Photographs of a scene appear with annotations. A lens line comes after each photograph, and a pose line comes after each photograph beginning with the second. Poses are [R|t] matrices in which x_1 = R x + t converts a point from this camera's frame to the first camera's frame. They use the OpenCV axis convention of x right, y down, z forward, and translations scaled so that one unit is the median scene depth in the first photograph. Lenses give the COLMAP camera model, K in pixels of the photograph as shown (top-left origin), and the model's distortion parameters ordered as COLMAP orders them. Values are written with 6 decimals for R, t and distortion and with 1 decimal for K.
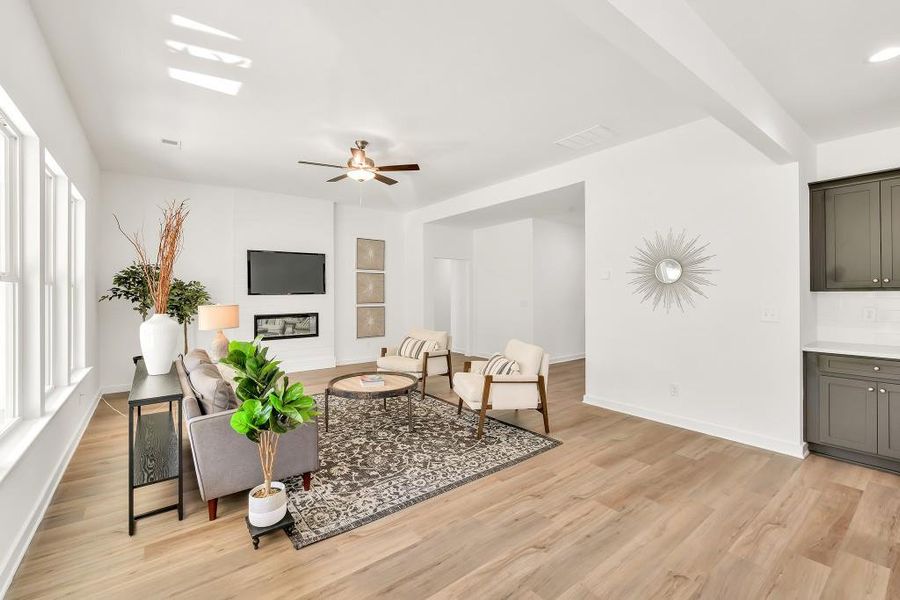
lens RADIAL K [[385.4, 0, 448.2], [0, 385.4, 293.8], [0, 0, 1]] dist [0.001864, -0.000284]
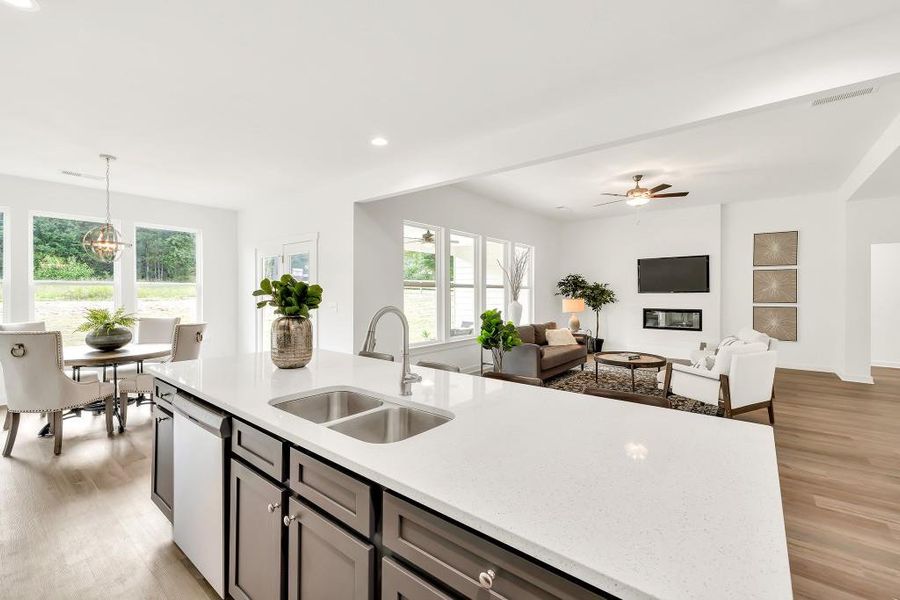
lens RADIAL K [[385.4, 0, 445.5], [0, 385.4, 293.7], [0, 0, 1]] dist [0.001864, -0.000284]
pose [[0.229056, 0.005966, -0.973395, 1.053366], [-0.002942, 0.999981, 0.005437, 0.000163], [0.973409, 0.001619, 0.229070, 0.072478]]
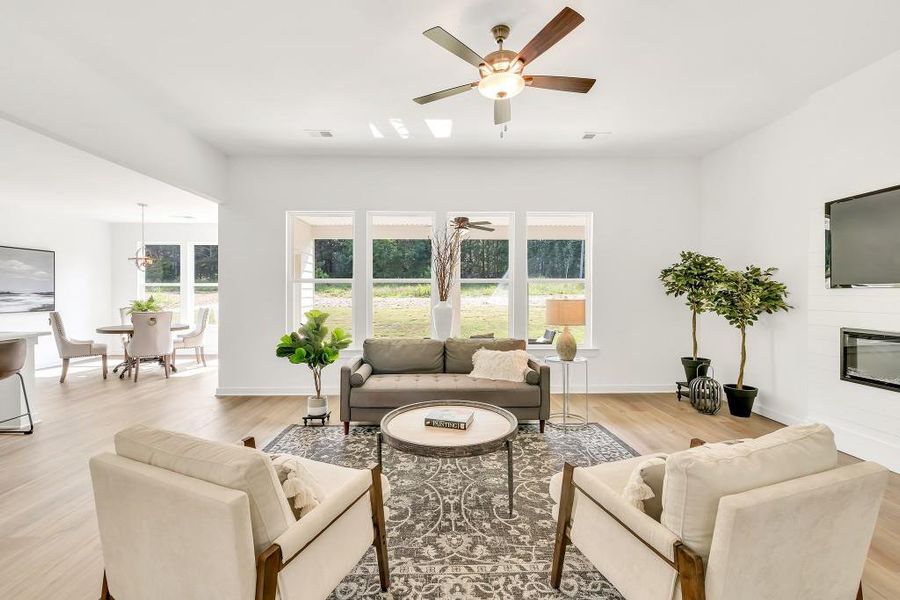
lens RADIAL K [[385.4, 0, 446.5], [0, 385.4, 294.3], [0, 0, 1]] dist [0.001864, -0.000284]
pose [[-0.594672, 0.010226, -0.803903, 0.356939], [0.001641, 0.999932, 0.011506, 0.008223], [0.803966, 0.005524, -0.594649, 1.496926]]
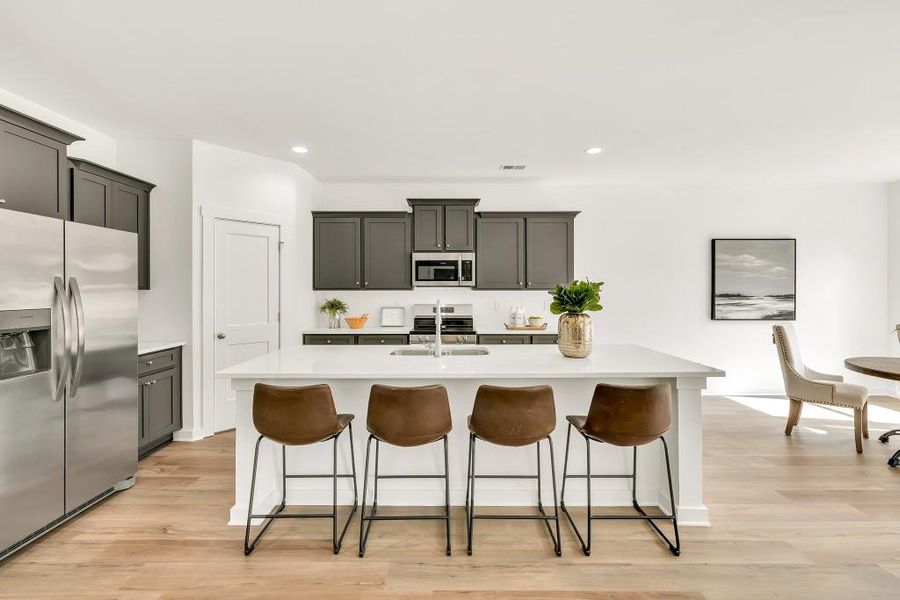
lens RADIAL K [[385.4, 0, 447.0], [0, 385.4, 291.3], [0, 0, 1]] dist [0.001864, -0.000284]
pose [[-0.790778, 0.001575, 0.612101, 0.123909], [0.003015, 0.999995, 0.001322, -0.001438], [-0.612095, 0.002891, -0.790779, 0.698979]]
